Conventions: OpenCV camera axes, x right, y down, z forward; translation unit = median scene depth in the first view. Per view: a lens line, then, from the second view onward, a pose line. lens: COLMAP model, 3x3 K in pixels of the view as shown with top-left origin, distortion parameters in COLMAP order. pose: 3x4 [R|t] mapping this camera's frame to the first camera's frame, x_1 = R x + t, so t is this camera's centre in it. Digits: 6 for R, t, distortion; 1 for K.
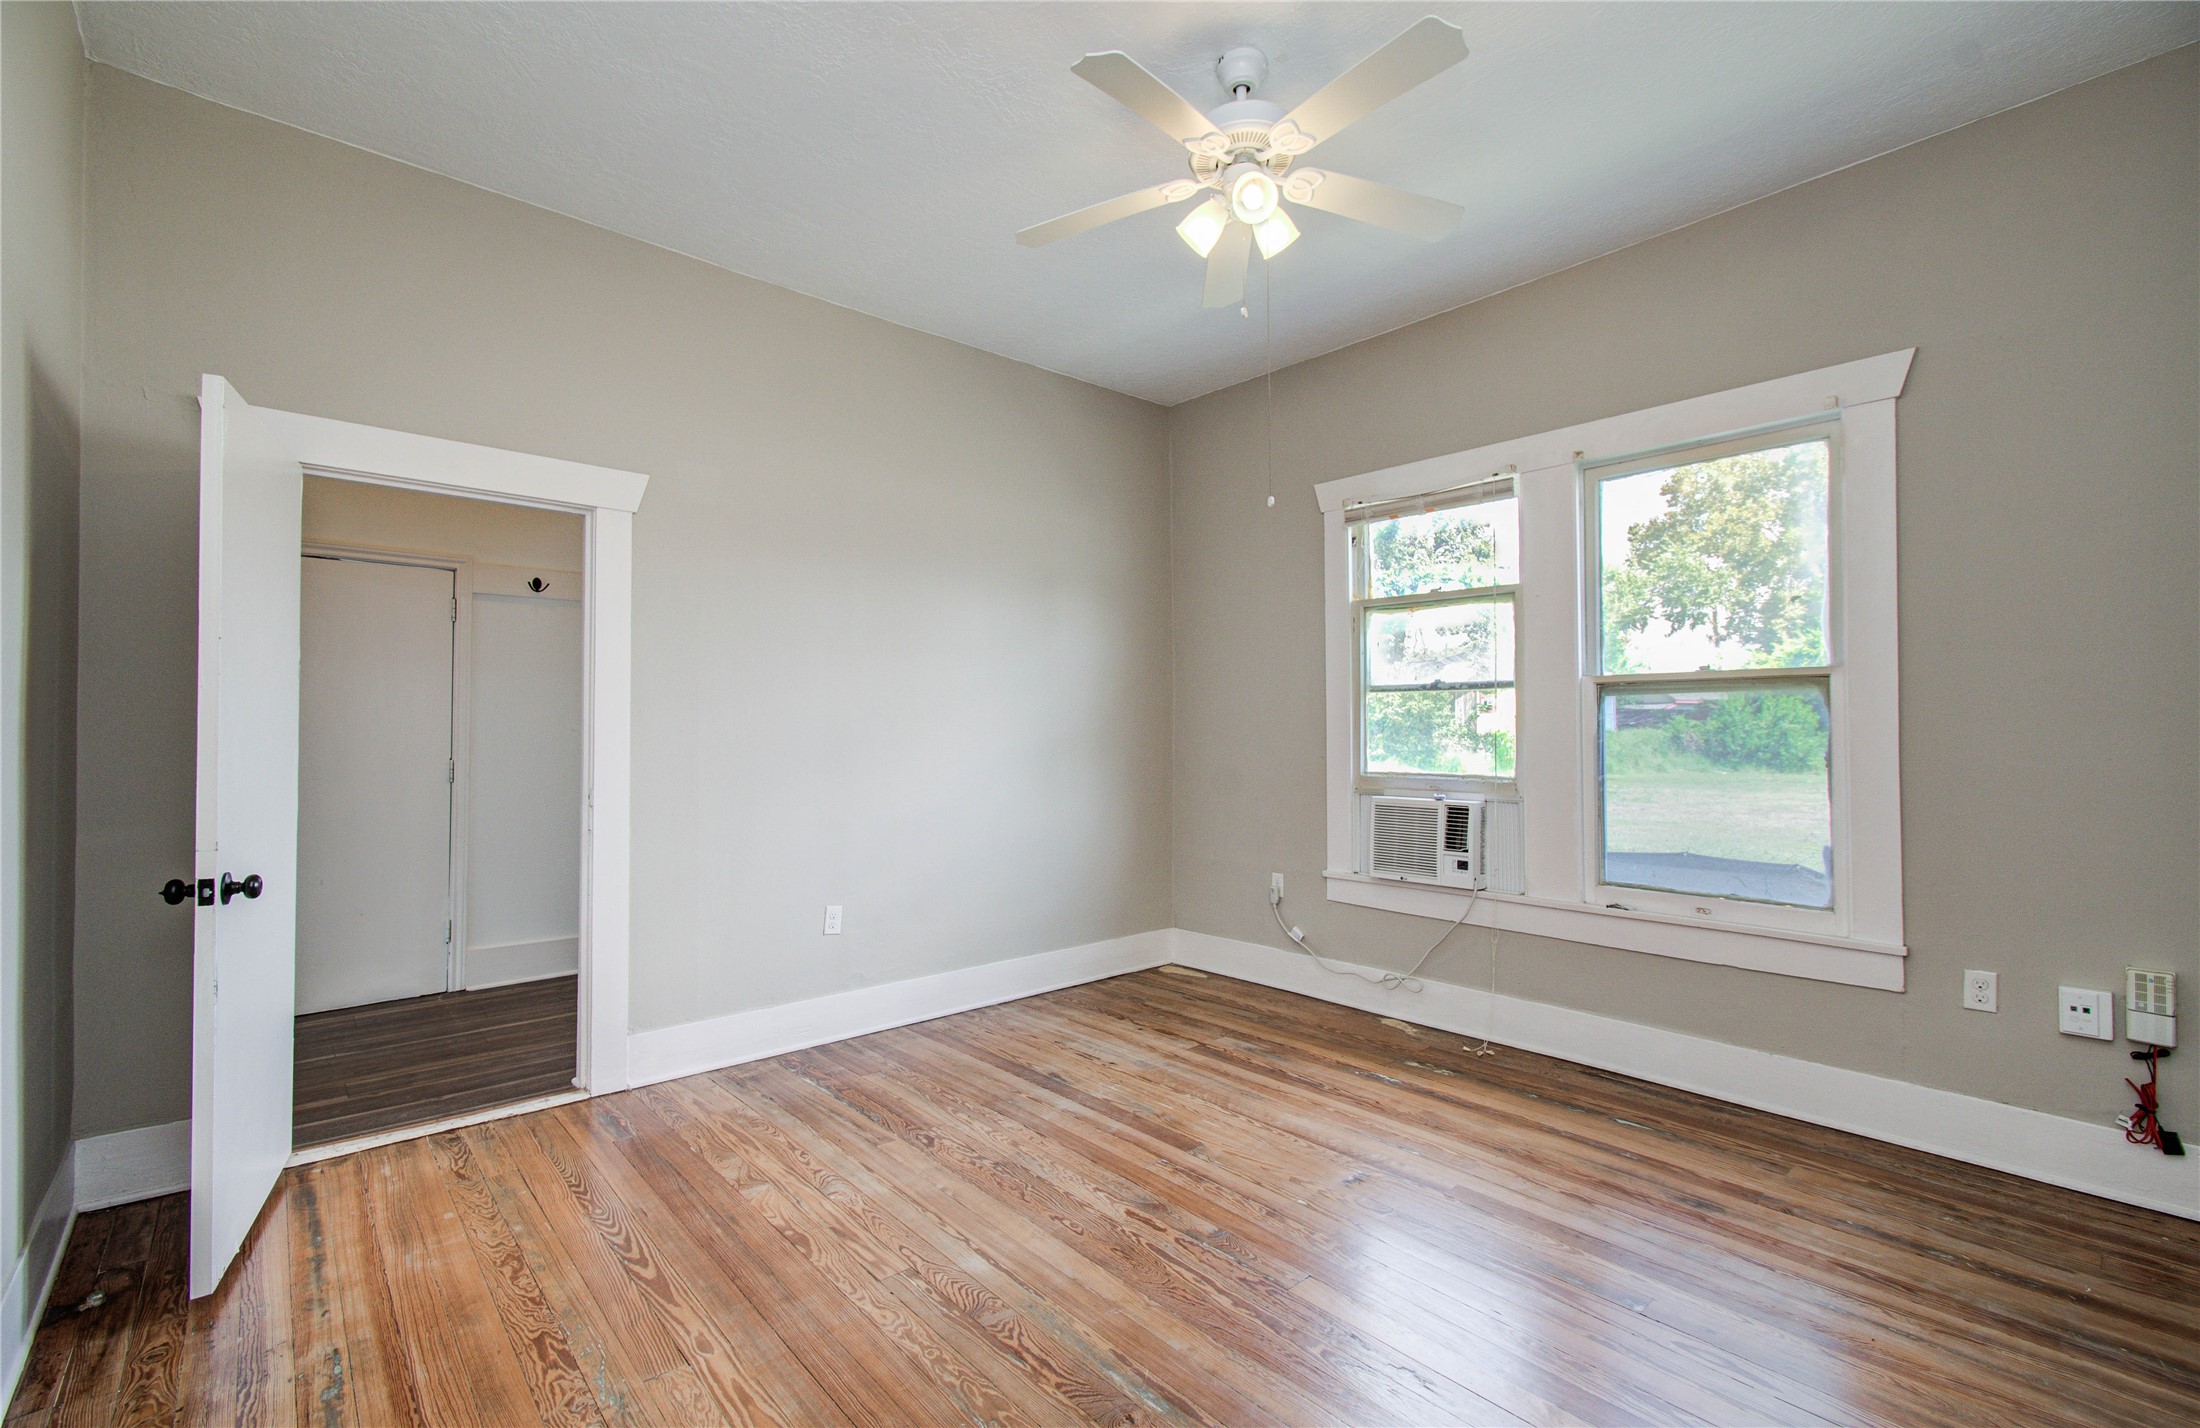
lens RADIAL K [[944.7, 0, 1066.0], [0, 944.7, 718.8], [0, 0, 1]] dist [-0.009441, 0.003239]
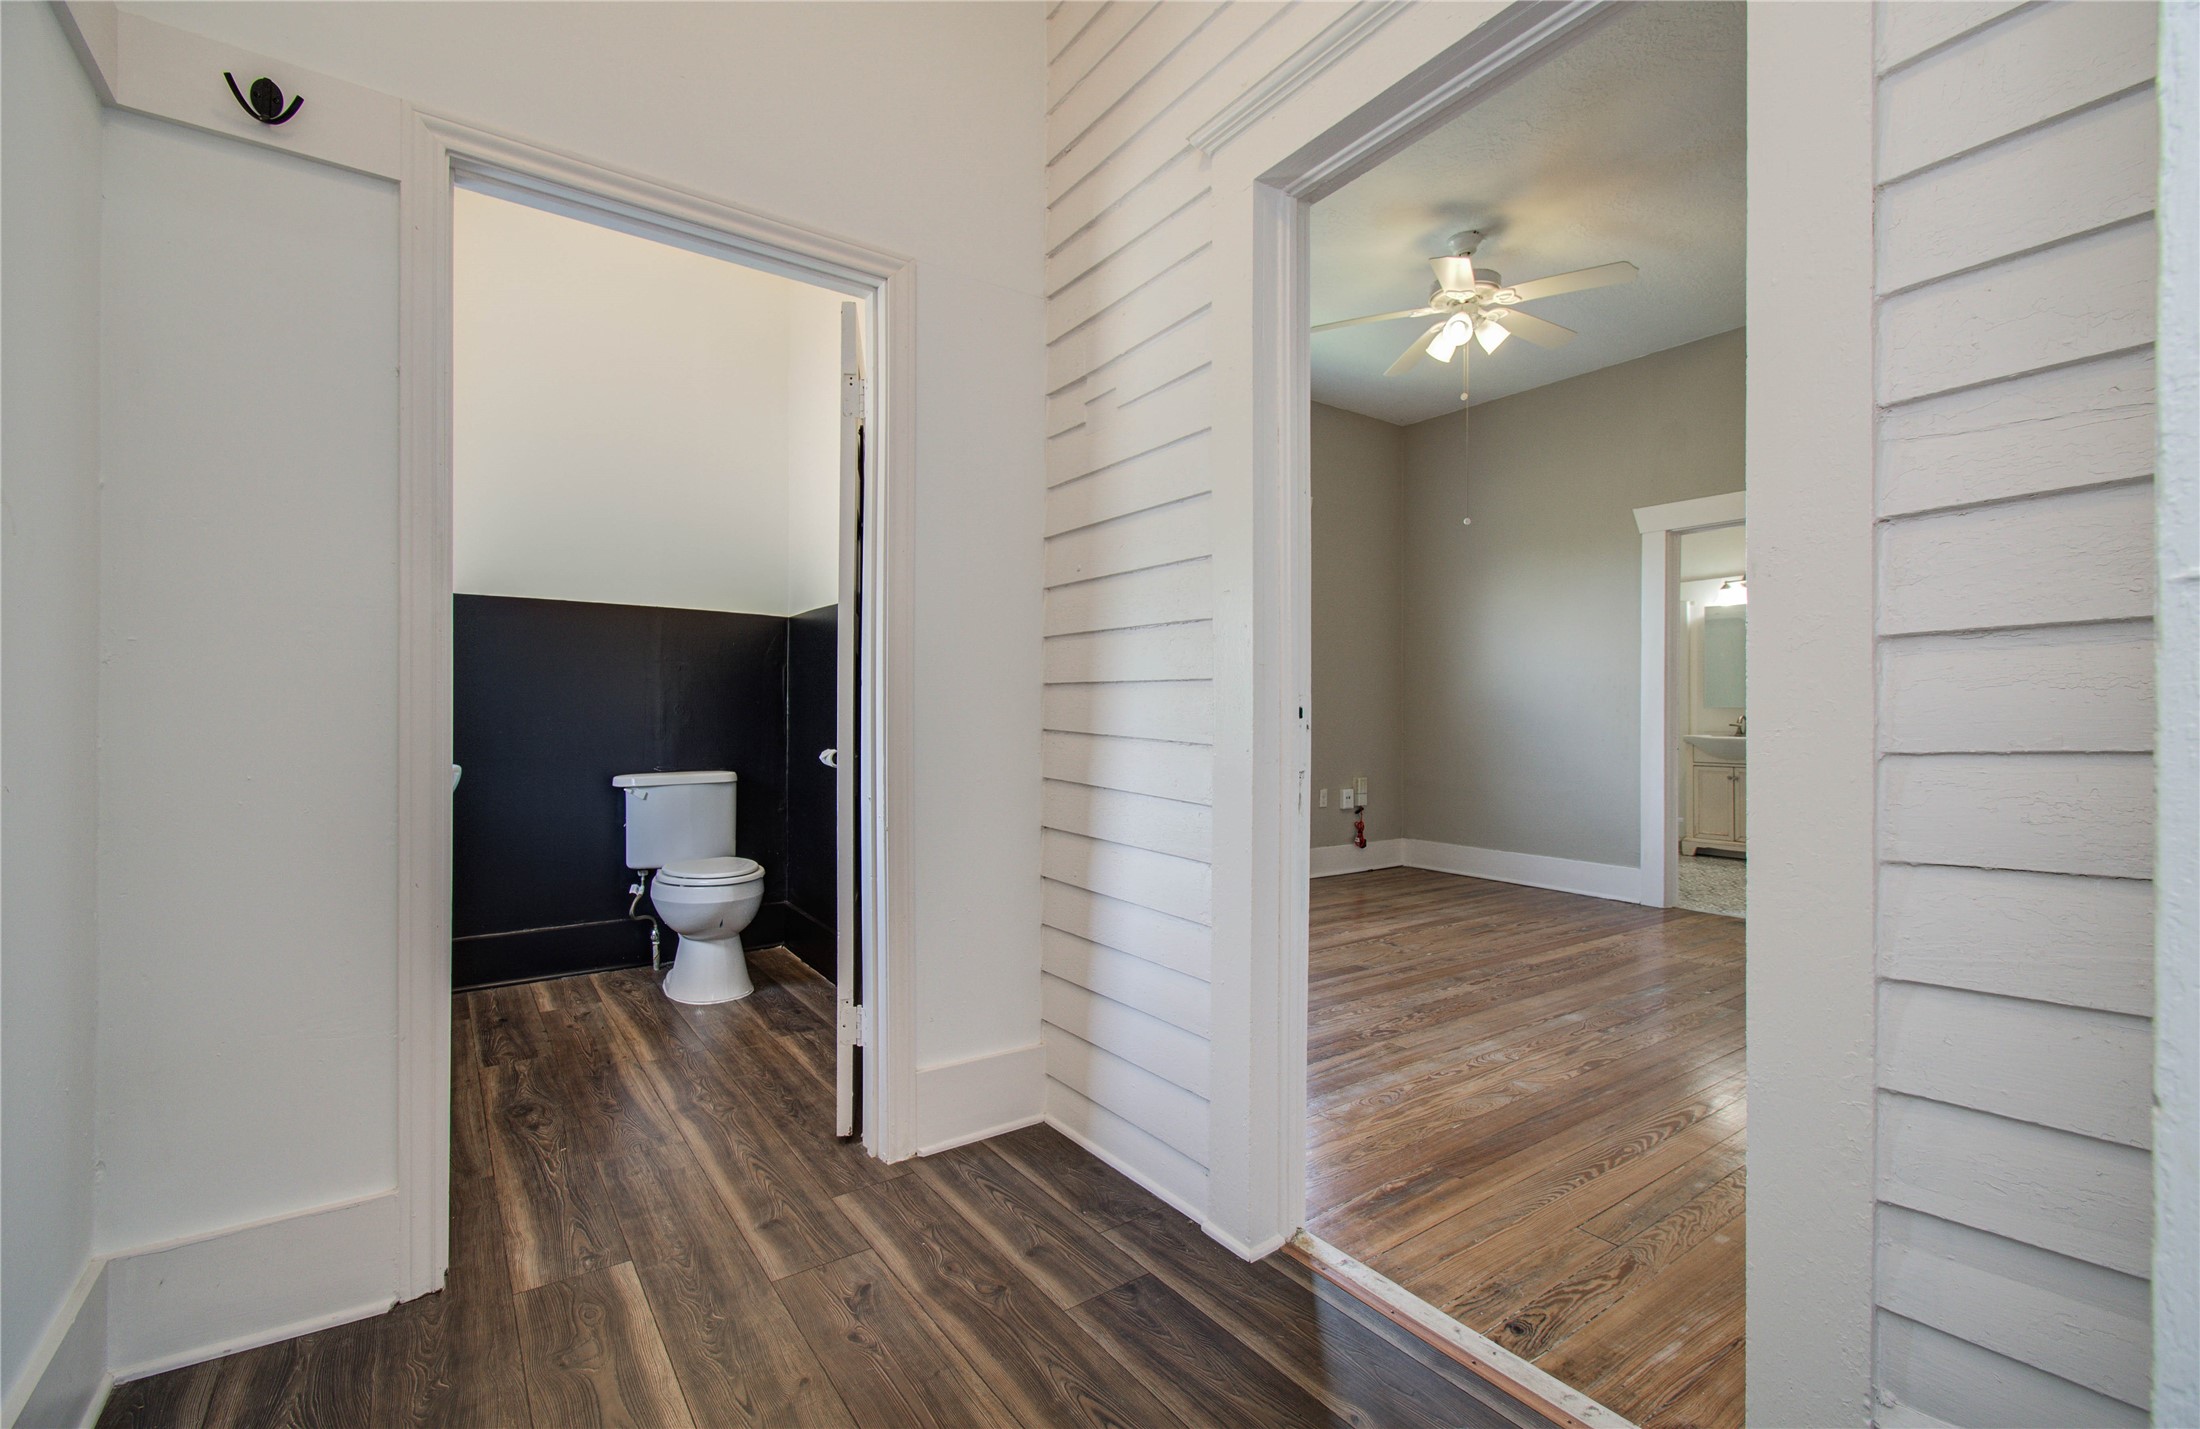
lens RADIAL K [[944.7, 0, 1087.7], [0, 944.7, 705.0], [0, 0, 1]] dist [-0.009441, 0.003239]
pose [[0.109736, 0.010363, 0.993907, -1.460619], [-0.019490, 0.999776, -0.008272, 0.099059], [-0.993770, -0.018464, 0.109913, 1.412187]]
